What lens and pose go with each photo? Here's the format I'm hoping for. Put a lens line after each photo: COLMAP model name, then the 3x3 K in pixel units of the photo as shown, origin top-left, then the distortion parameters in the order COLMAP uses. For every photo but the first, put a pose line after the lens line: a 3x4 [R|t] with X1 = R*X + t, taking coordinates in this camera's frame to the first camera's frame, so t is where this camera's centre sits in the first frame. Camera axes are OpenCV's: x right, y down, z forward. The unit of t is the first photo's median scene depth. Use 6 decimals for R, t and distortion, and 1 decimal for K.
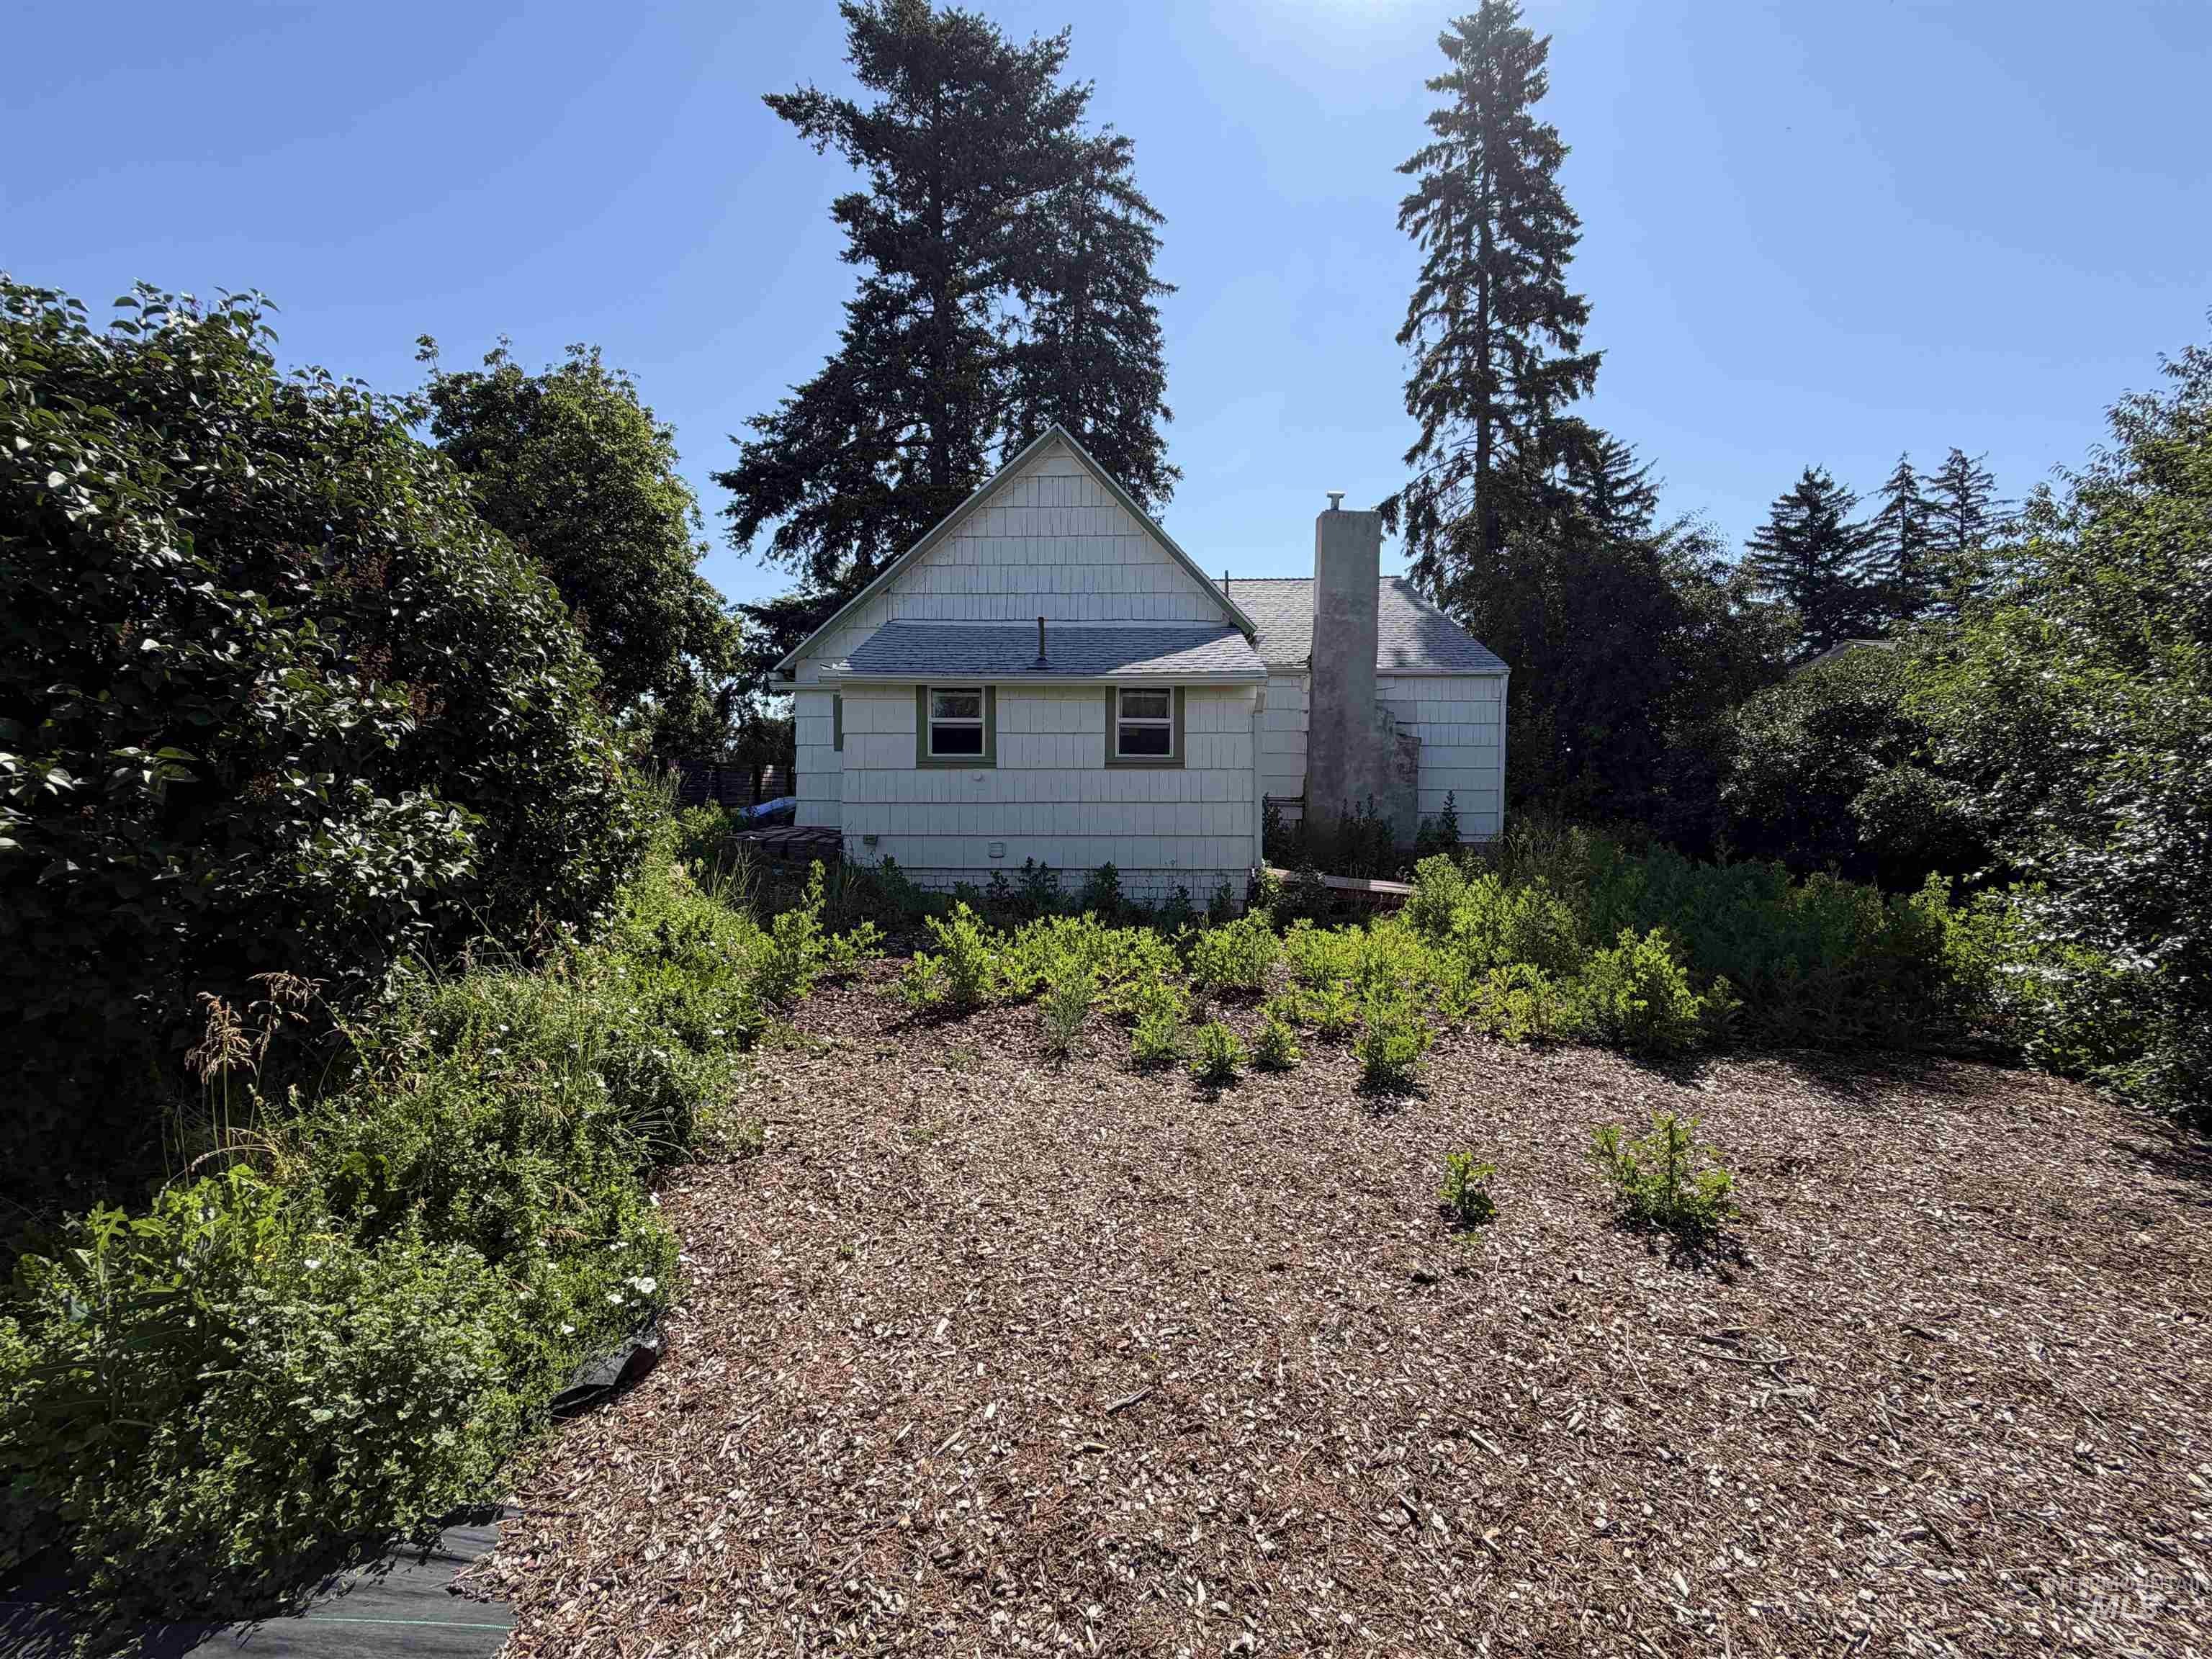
lens RADIAL K [[883.4, 0, 1107.1], [0, 883.4, 833.7], [0, 0, 1]] dist [0.001764, -0.001223]
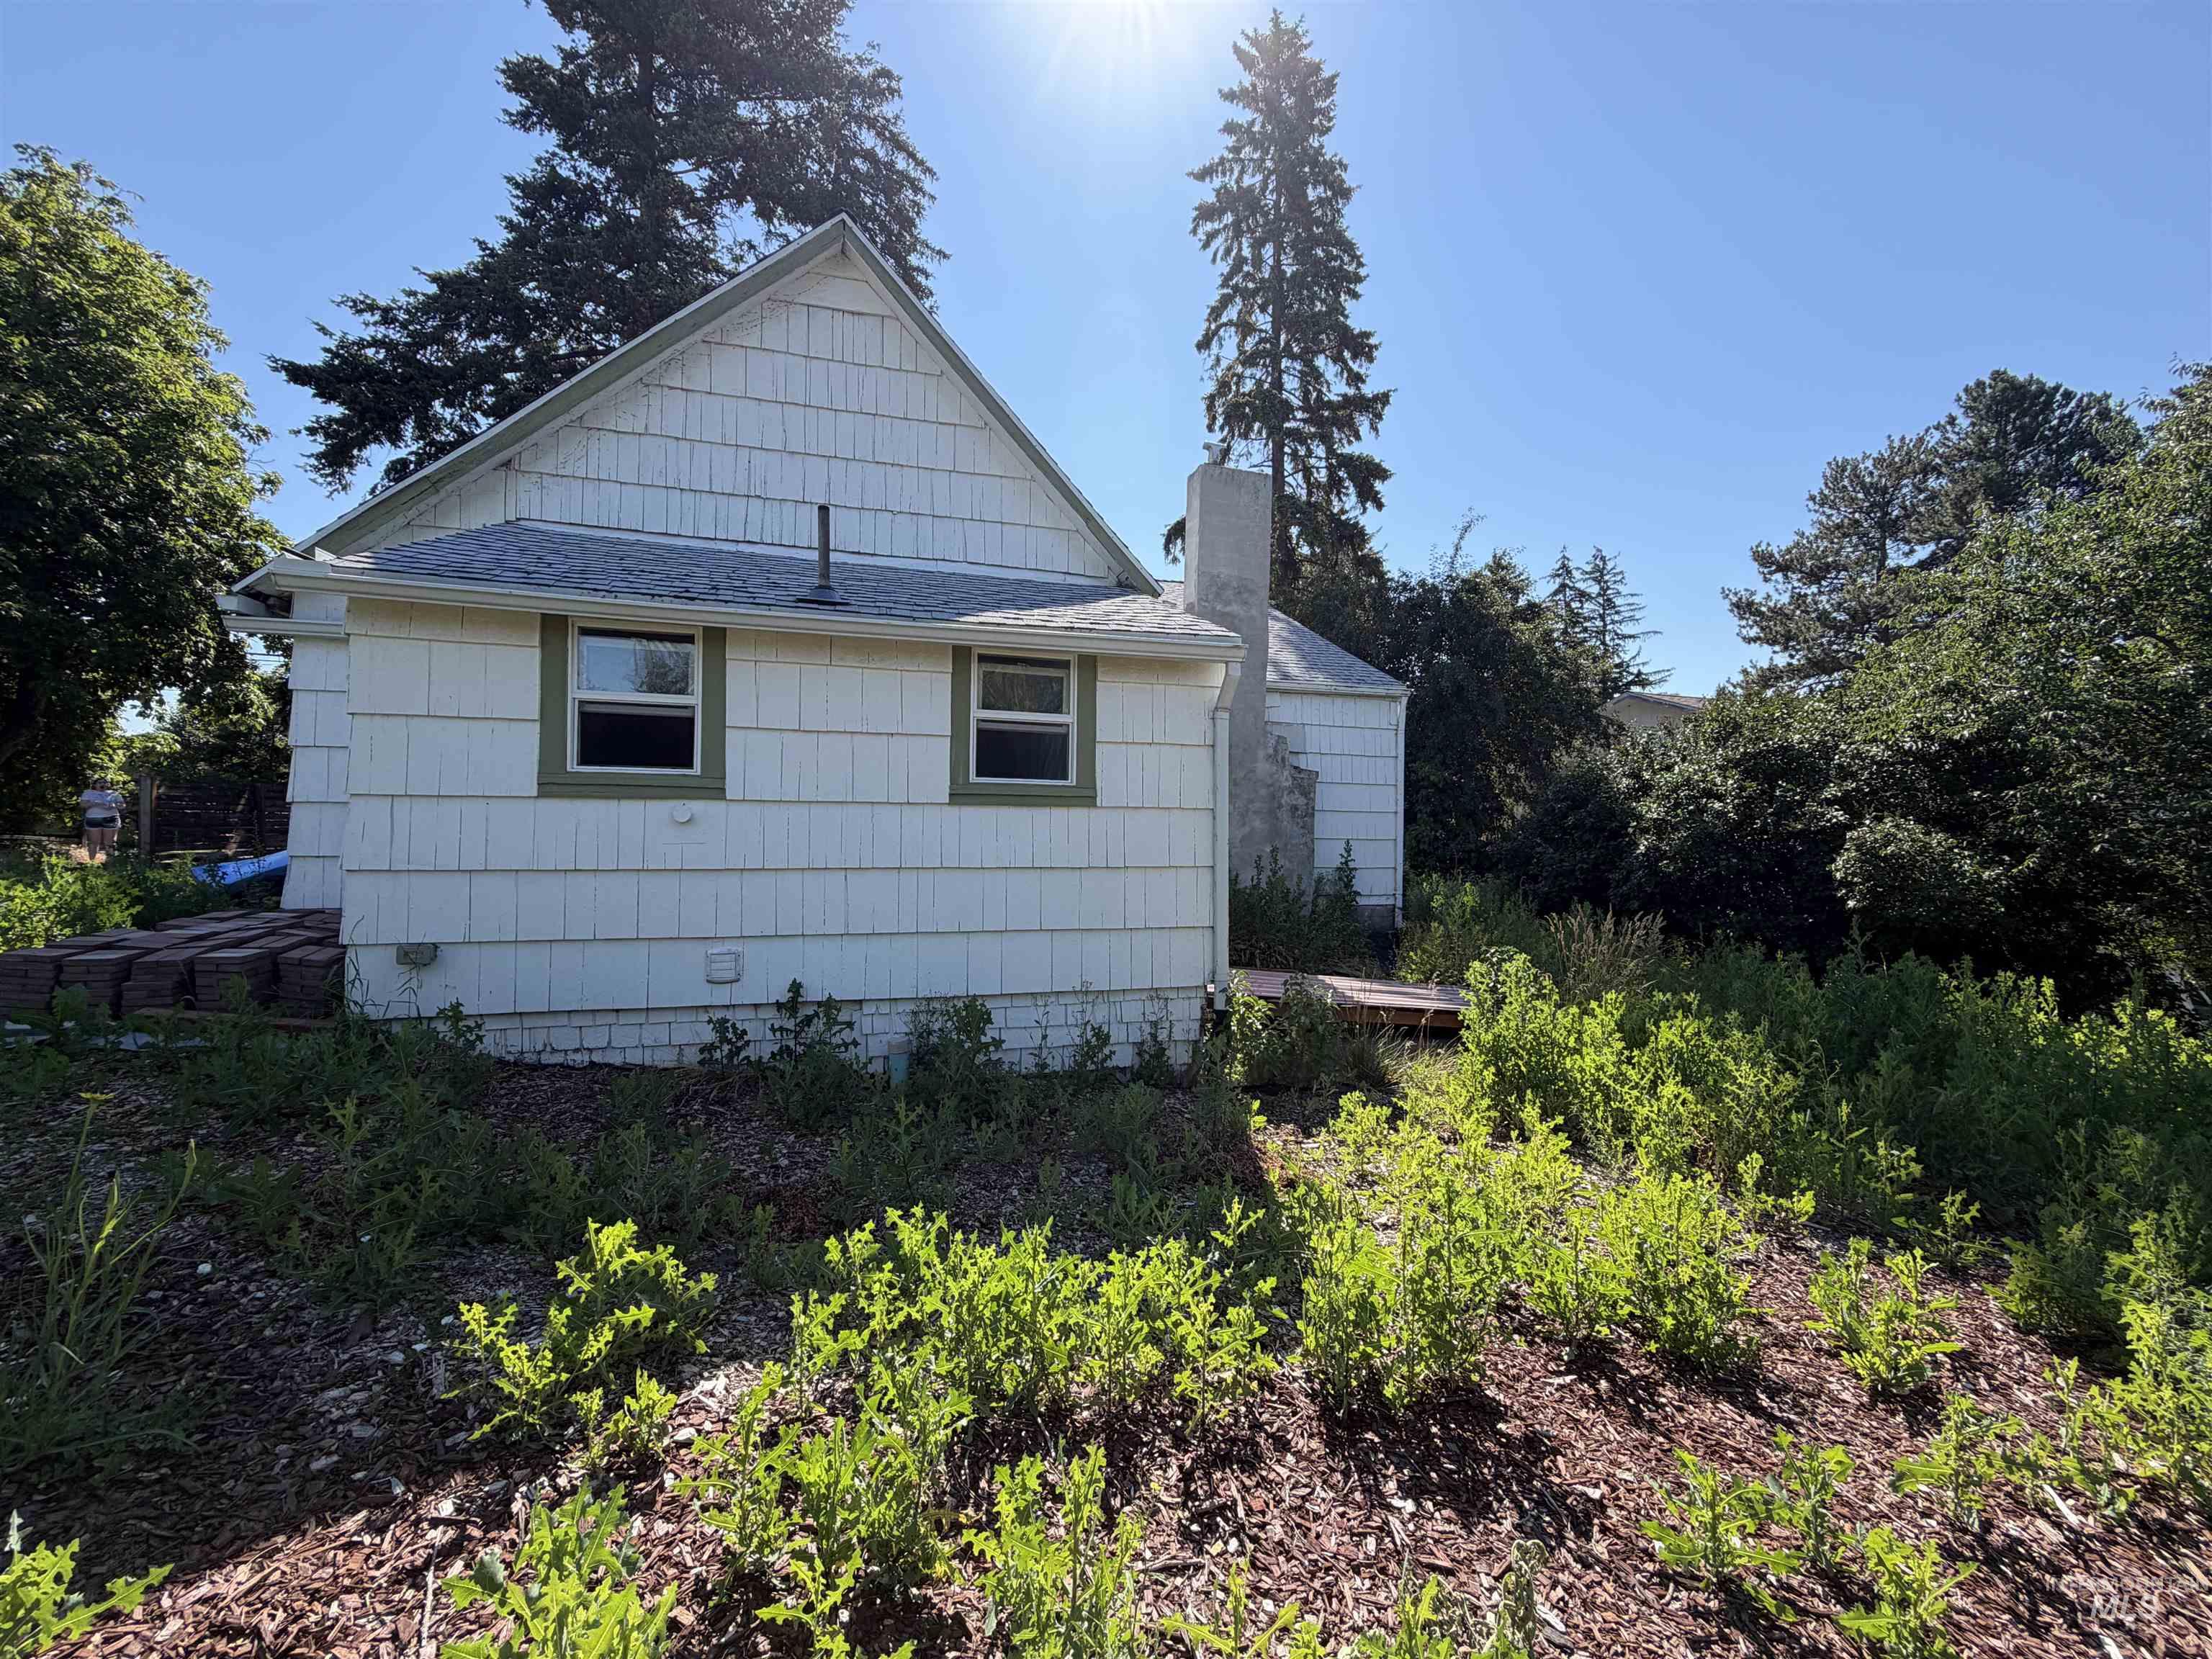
lens RADIAL K [[883.4, 0, 1105.5], [0, 883.4, 829.0], [0, 0, 1]] dist [0.001764, -0.001223]
pose [[0.957502, 0.010596, 0.288233, -0.022180], [0.003052, 0.998897, -0.046859, -0.011637], [-0.288412, 0.045747, 0.956413, 0.162437]]
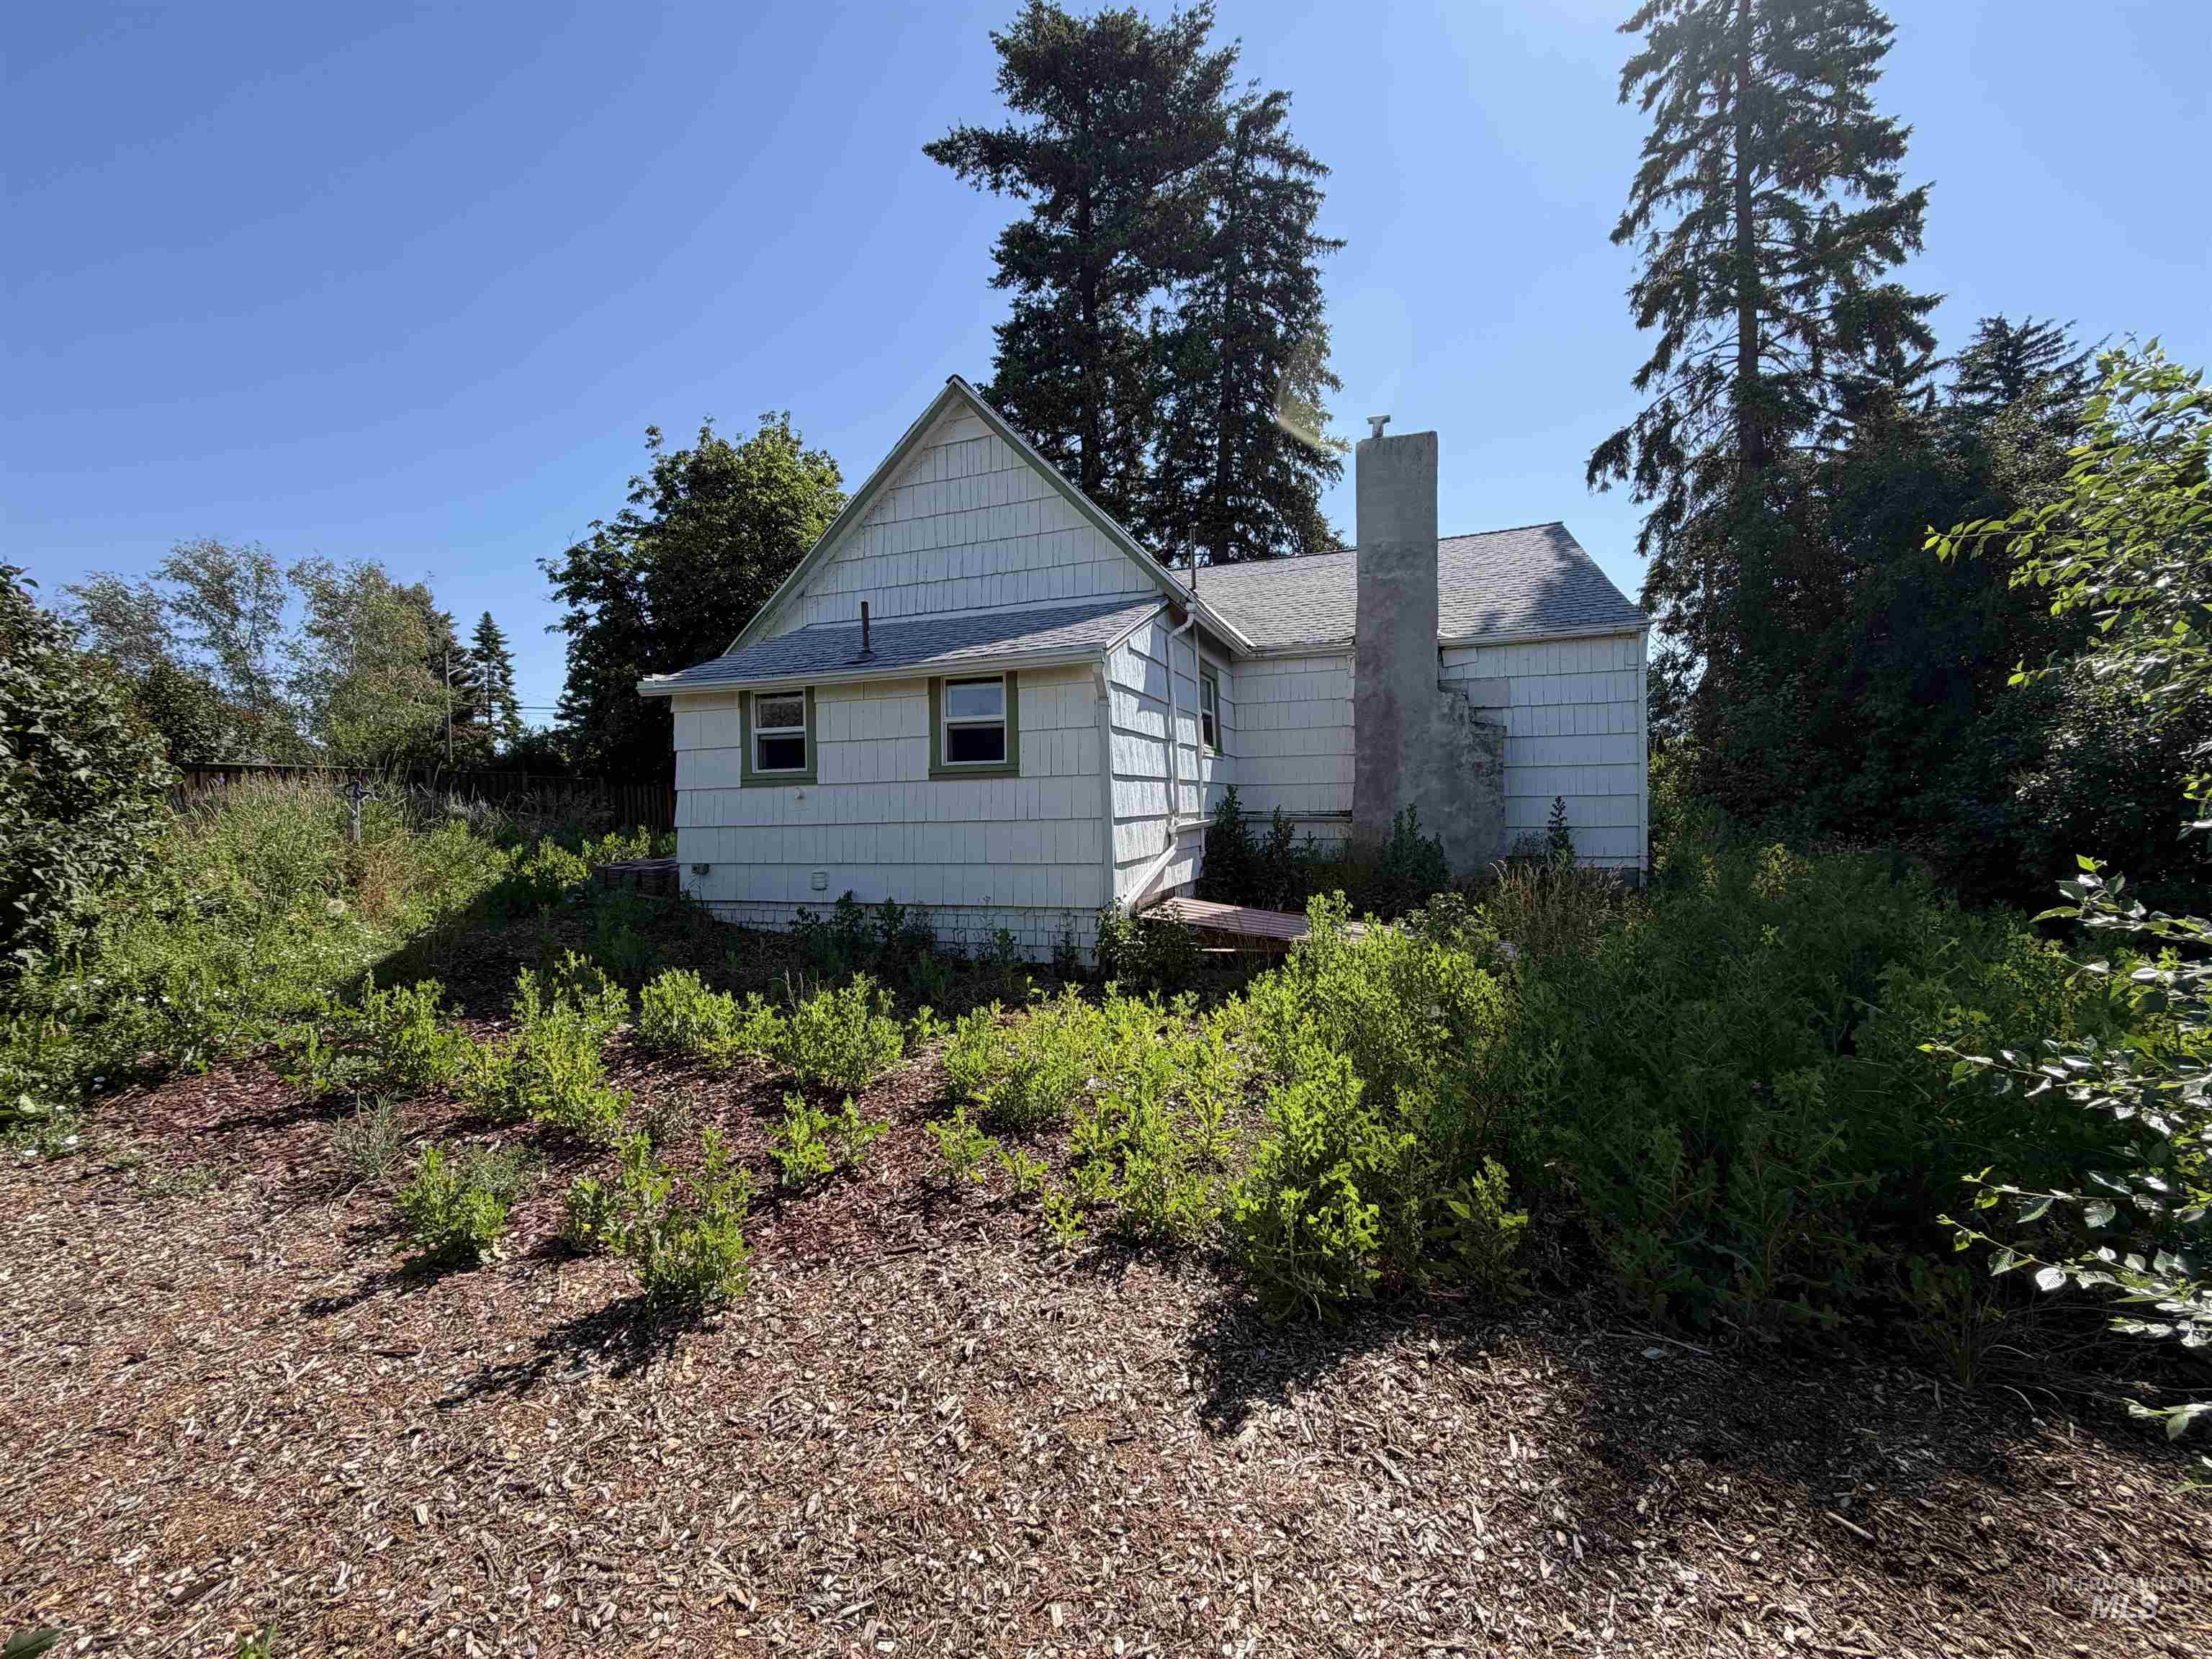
lens RADIAL K [[883.4, 0, 1100.7], [0, 883.4, 831.4], [0, 0, 1]] dist [0.001764, -0.001223]
pose [[0.945151, -0.012281, -0.326403, 0.140026], [0.004679, 0.999699, -0.024066, -0.002352], [0.326601, 0.021218, 0.944924, 0.099117]]
